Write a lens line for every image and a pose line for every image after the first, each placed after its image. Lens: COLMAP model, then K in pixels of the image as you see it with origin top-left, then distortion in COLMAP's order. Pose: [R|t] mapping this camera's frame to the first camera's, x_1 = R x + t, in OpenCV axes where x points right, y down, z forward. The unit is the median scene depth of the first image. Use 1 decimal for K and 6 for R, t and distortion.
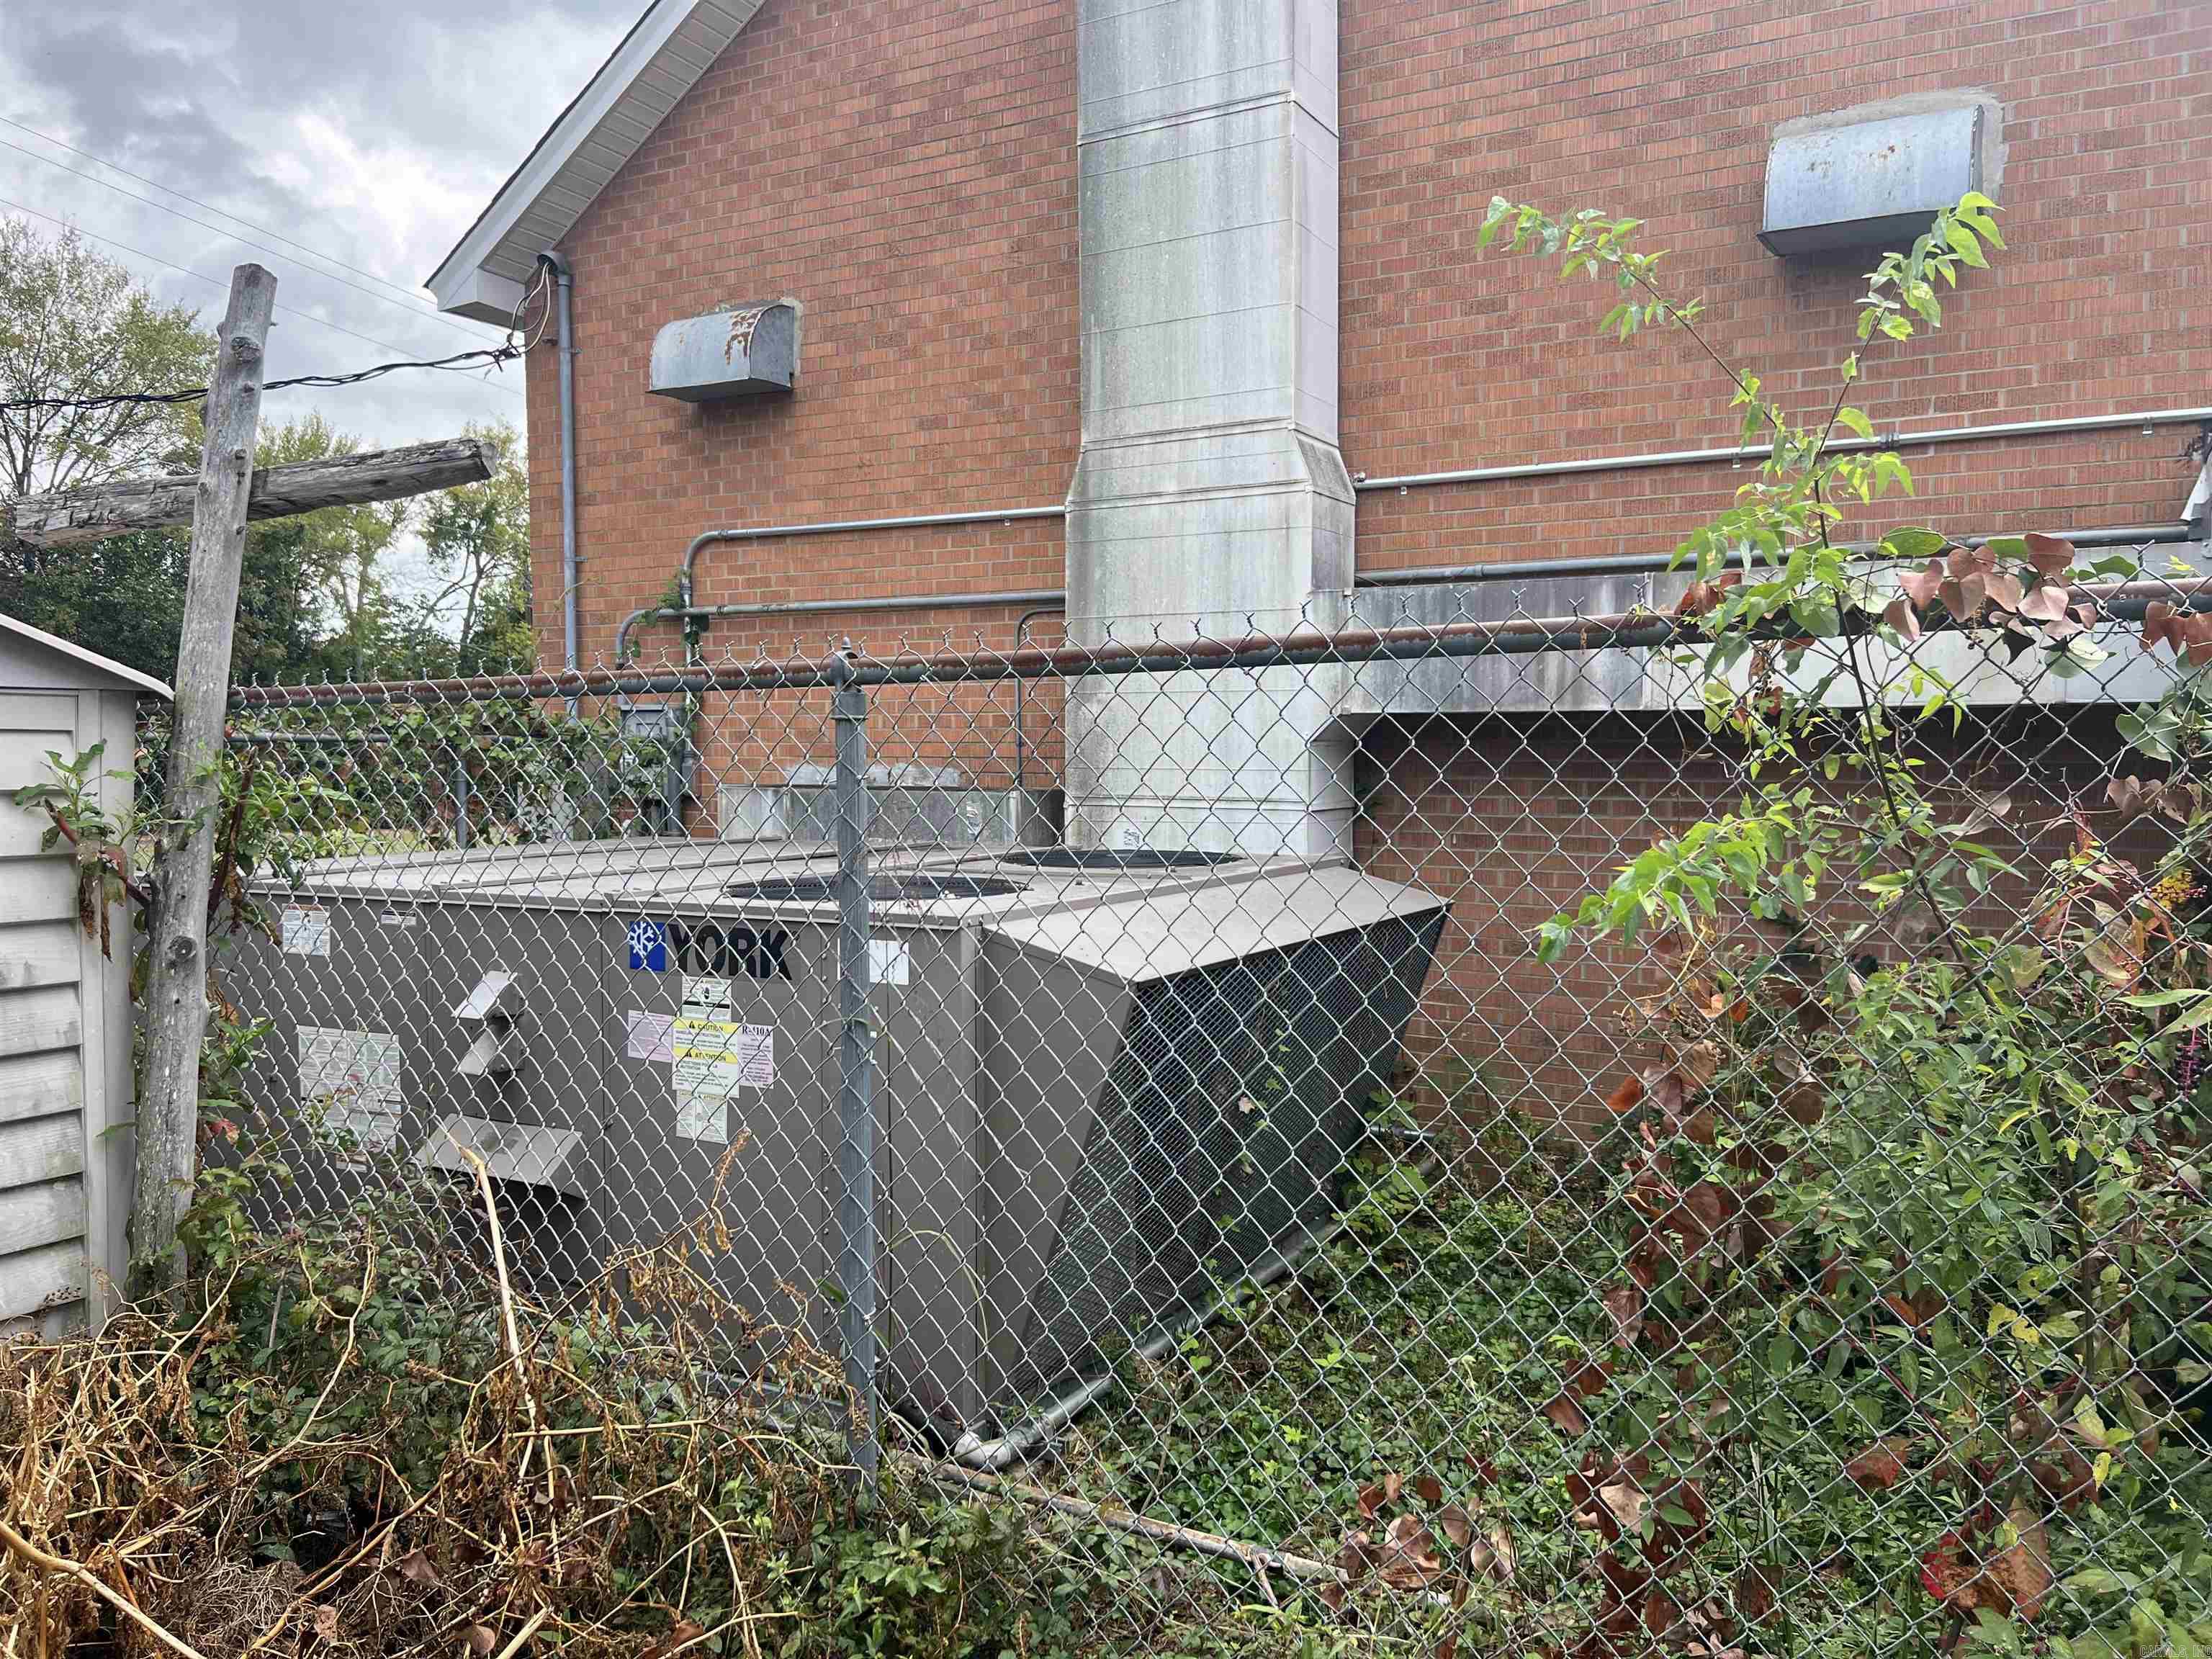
lens RADIAL K [[1687.1, 0, 1110.9], [0, 1687.1, 821.5], [0, 0, 1]] dist [0.061670, -0.072668]
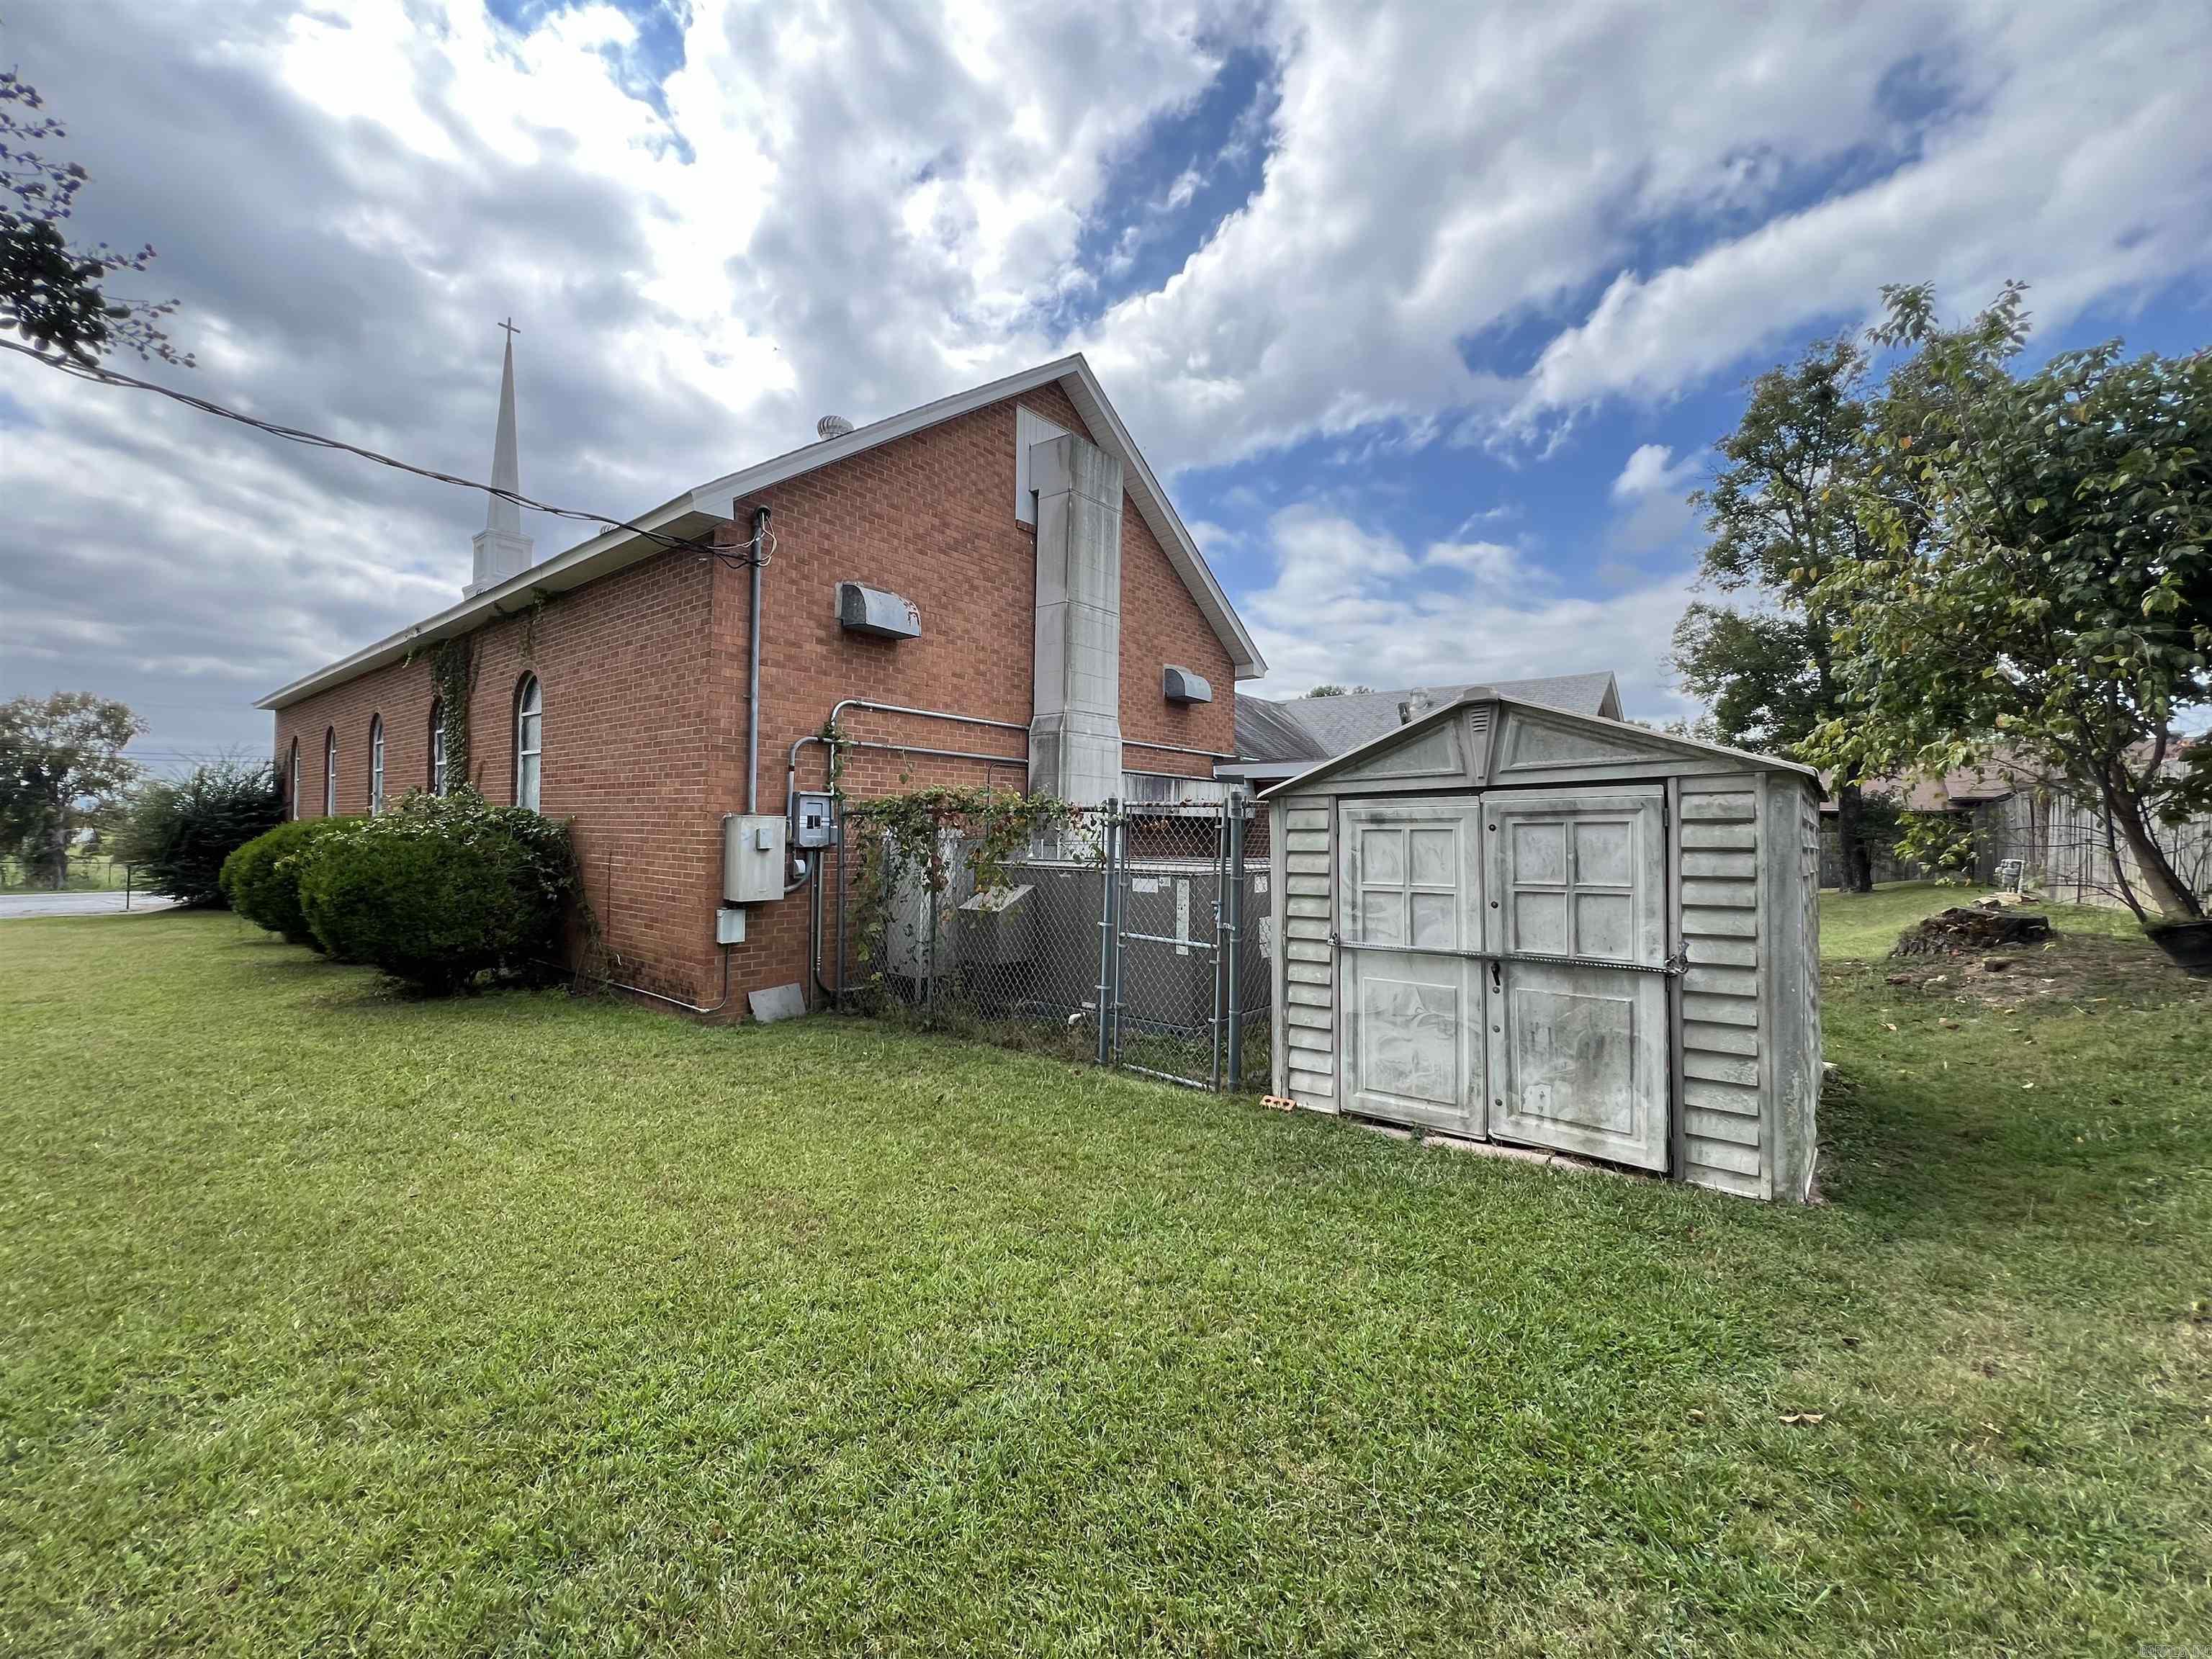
lens RADIAL K [[889.9, 0, 1111.6], [0, 889.9, 830.0], [0, 0, 1]] dist [-0.001836, -0.000073]
pose [[0.173537, 0.012291, 0.984751, -1.209622], [0.036619, 0.999150, -0.018924, -0.003349], [-0.984146, 0.039345, 0.172939, 0.603968]]
